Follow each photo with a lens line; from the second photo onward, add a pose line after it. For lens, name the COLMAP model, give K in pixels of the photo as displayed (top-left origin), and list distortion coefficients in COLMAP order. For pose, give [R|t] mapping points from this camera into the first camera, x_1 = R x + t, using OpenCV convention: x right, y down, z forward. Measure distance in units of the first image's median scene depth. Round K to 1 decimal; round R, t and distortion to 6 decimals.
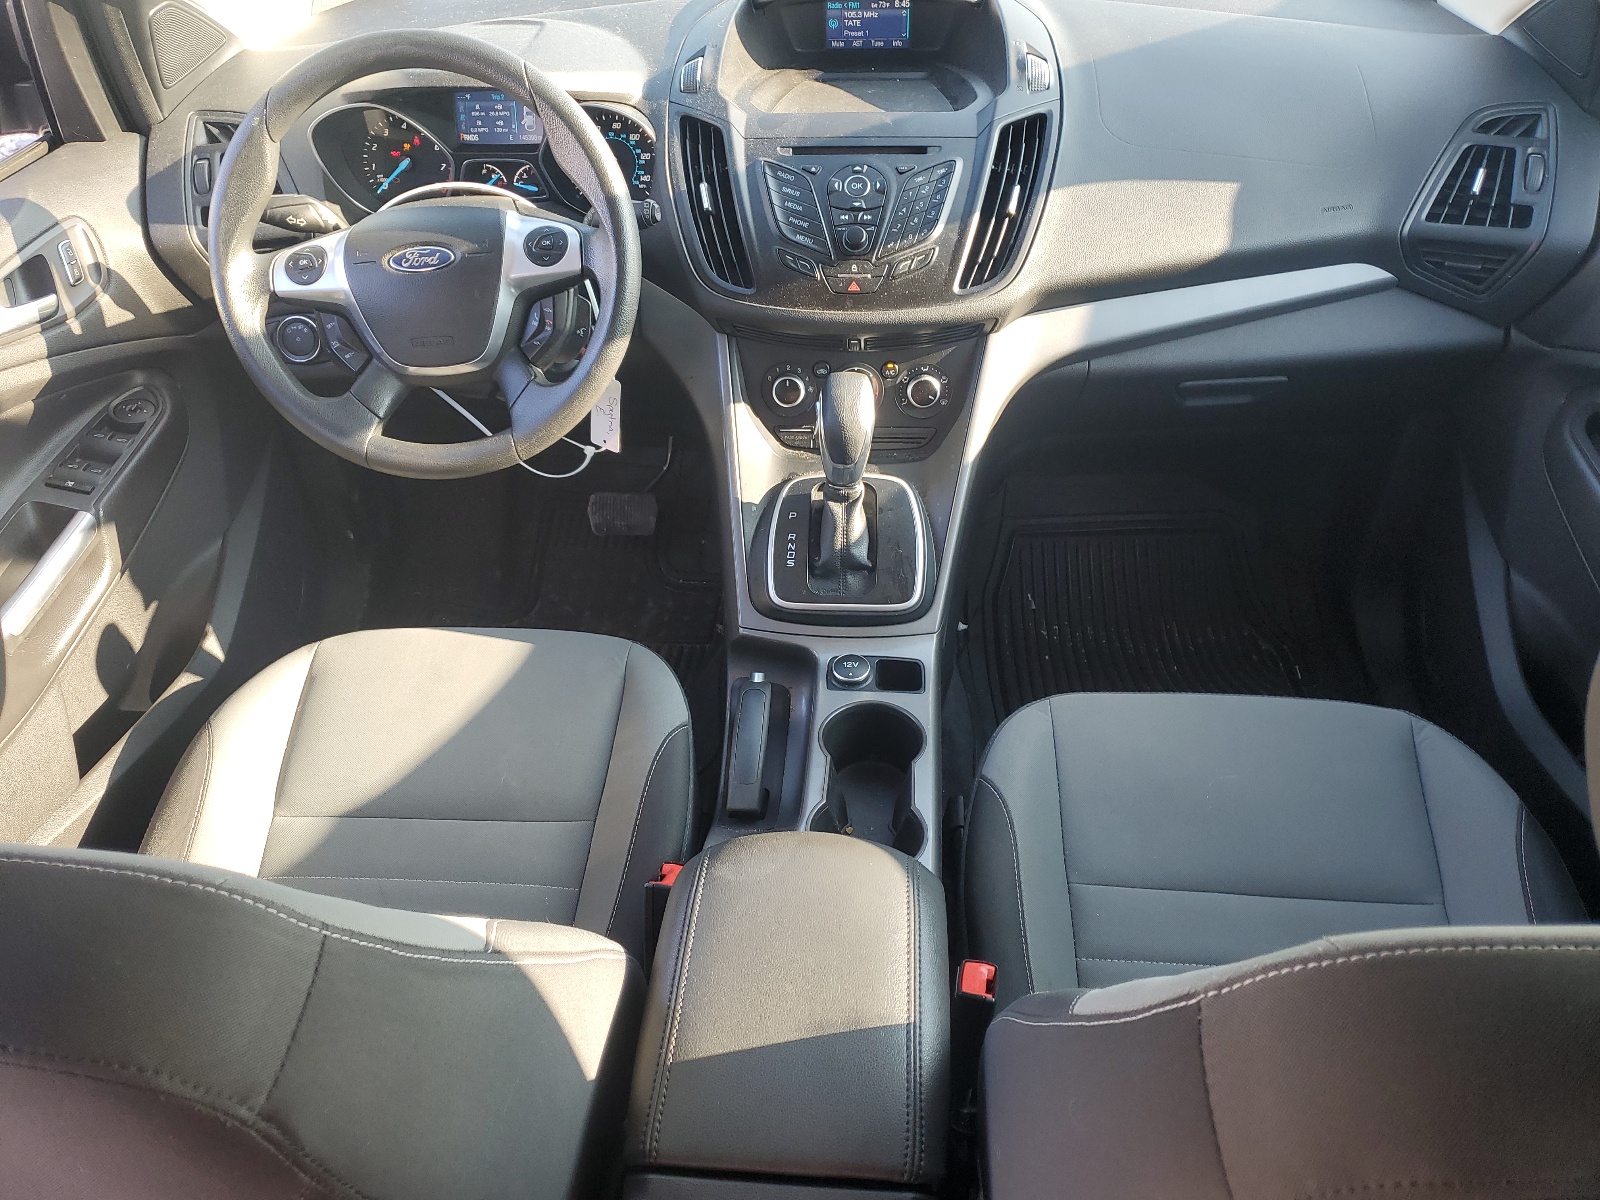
lens RADIAL K [[1221.7, 0, 799.3], [0, 1221.7, 599.6], [0, 0, 1]] dist [-0.002190, -0.000705]
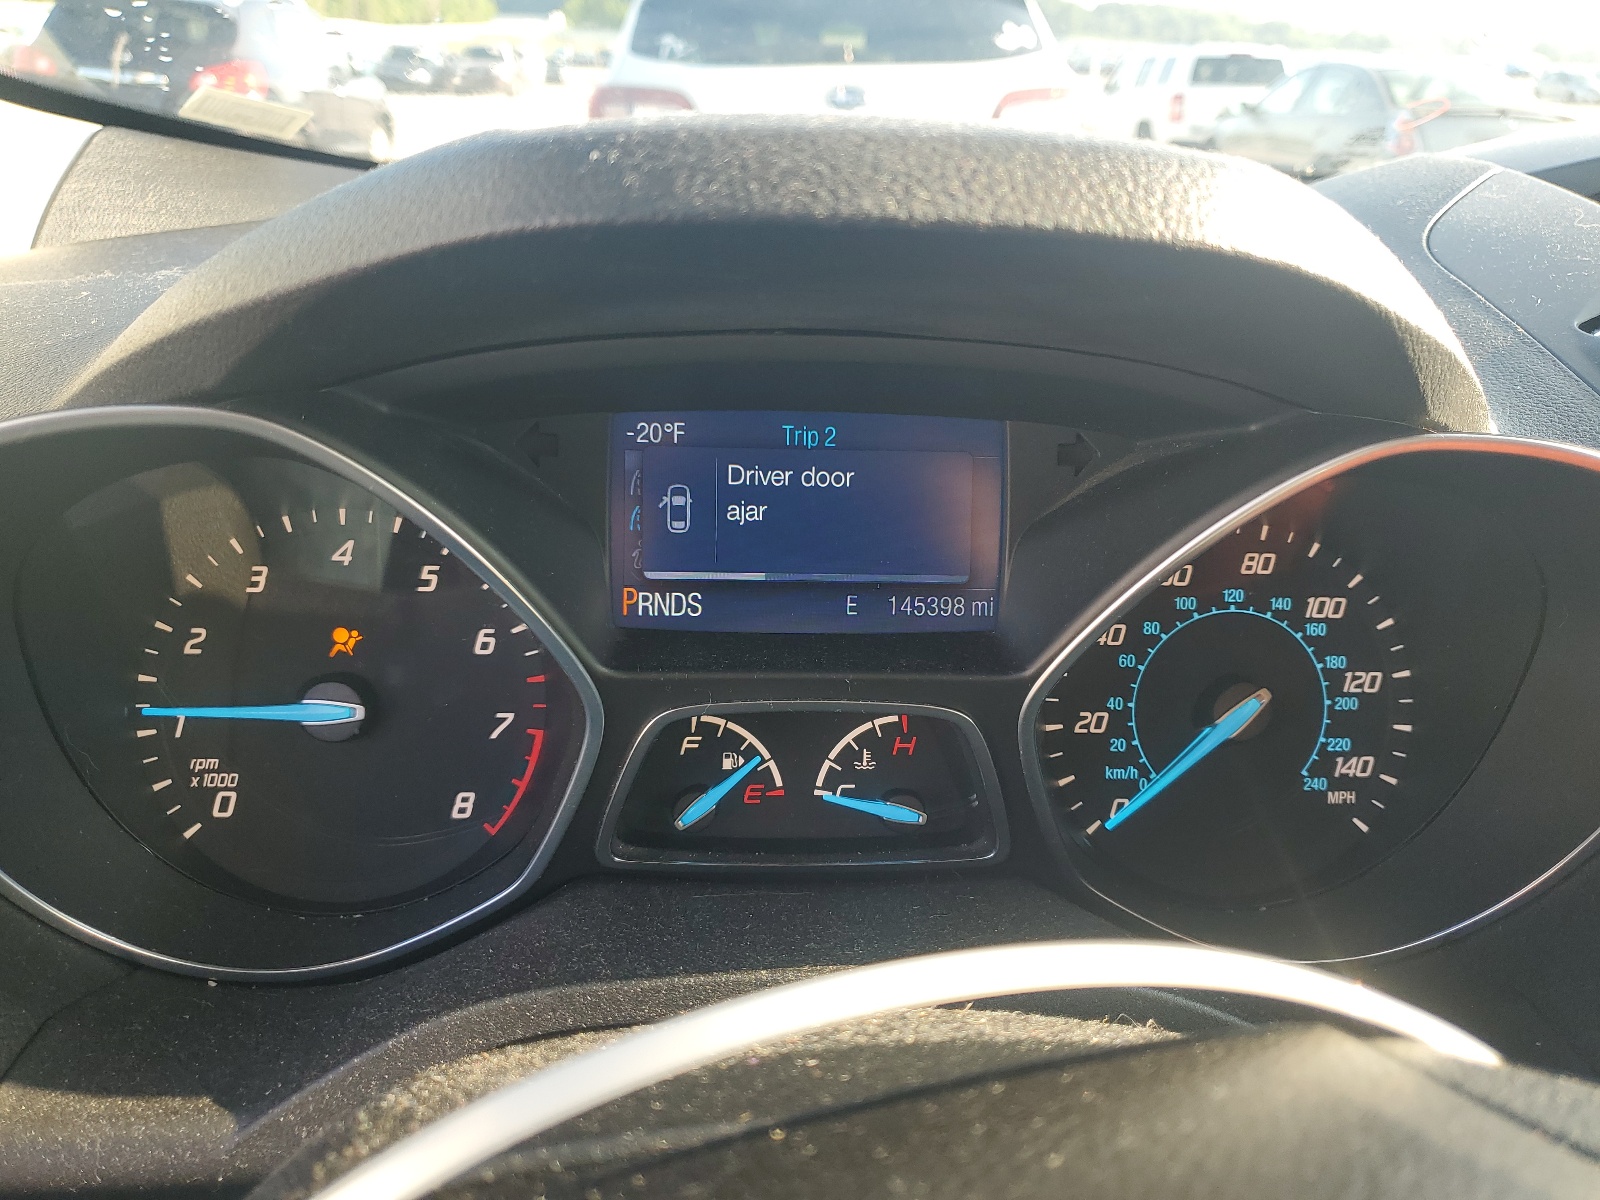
lens RADIAL K [[1221.7, 0, 799.6], [0, 1221.7, 601.9], [0, 0, 1]] dist [-0.002190, -0.000705]
pose [[0.991134, 0.008318, 0.132605, -0.268647], [0.039283, 0.935074, -0.352269, -0.294924], [-0.126926, 0.354355, 0.926457, 0.778515]]
